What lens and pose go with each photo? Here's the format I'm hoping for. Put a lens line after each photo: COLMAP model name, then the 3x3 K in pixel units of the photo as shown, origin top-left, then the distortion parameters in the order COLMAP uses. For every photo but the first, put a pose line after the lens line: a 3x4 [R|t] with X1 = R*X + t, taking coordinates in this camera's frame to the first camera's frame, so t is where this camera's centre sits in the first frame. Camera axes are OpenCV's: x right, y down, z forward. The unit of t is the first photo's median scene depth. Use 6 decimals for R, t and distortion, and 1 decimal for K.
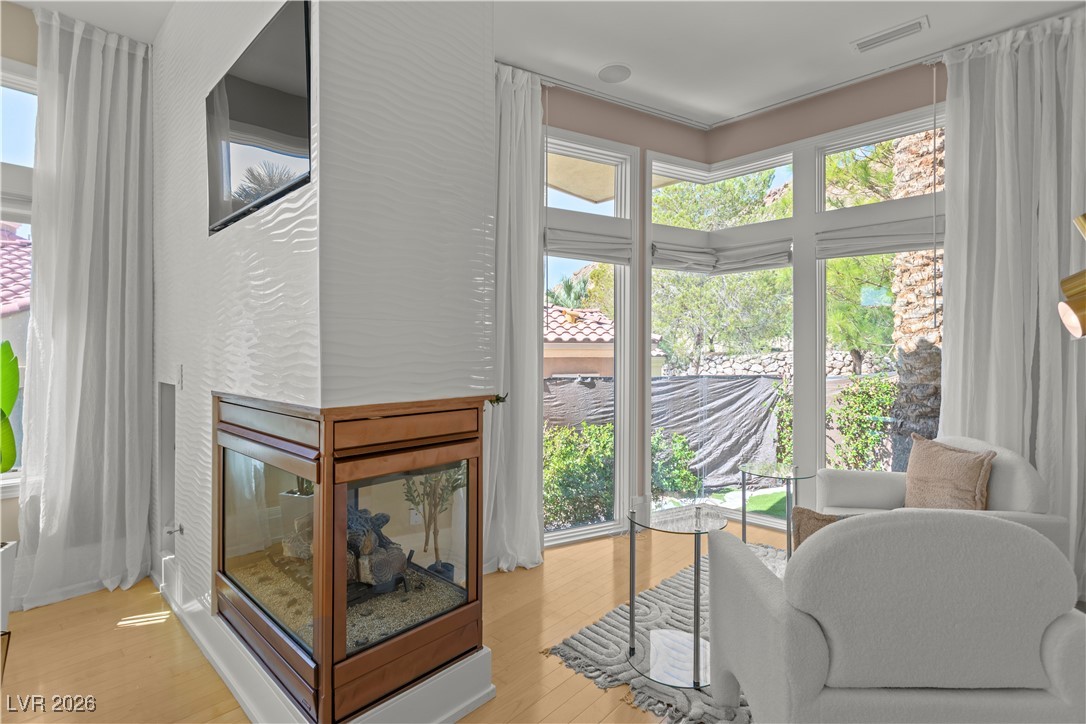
lens RADIAL K [[515.4, 0, 543.0], [0, 515.4, 362.0], [0, 0, 1]] dist [-0.000285, 0.000499]
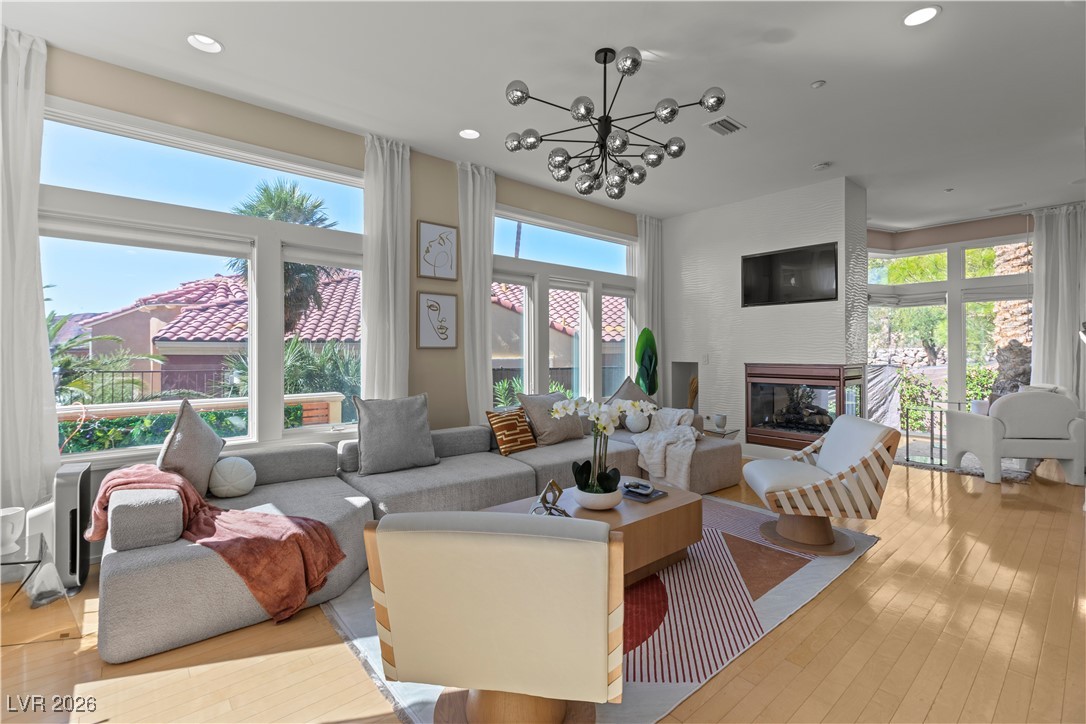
lens RADIAL K [[481.1, 0, 536.4], [0, 481.1, 362.5], [0, 0, 1]] dist [-0.000477, -0.000499]
pose [[0.992294, -0.006458, -0.123741, -0.778211], [0.006810, 0.999974, 0.002422, 0.015756], [0.123722, -0.003246, 0.992312, -0.941096]]
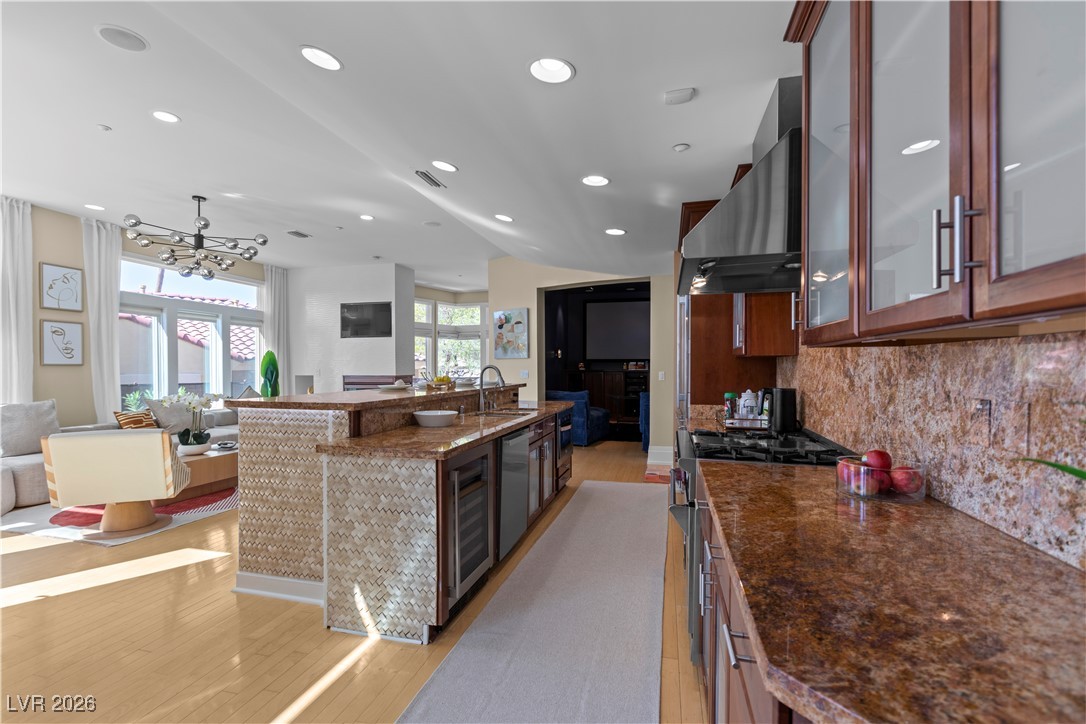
lens RADIAL K [[484.1, 0, 538.5], [0, 484.1, 378.0], [0, 0, 1]] dist [-0.002535, -0.001102]
pose [[0.884609, -0.018666, 0.465960, -0.577191], [0.017144, 0.999825, 0.007506, 0.034495], [-0.466019, 0.001348, 0.884774, -1.733574]]
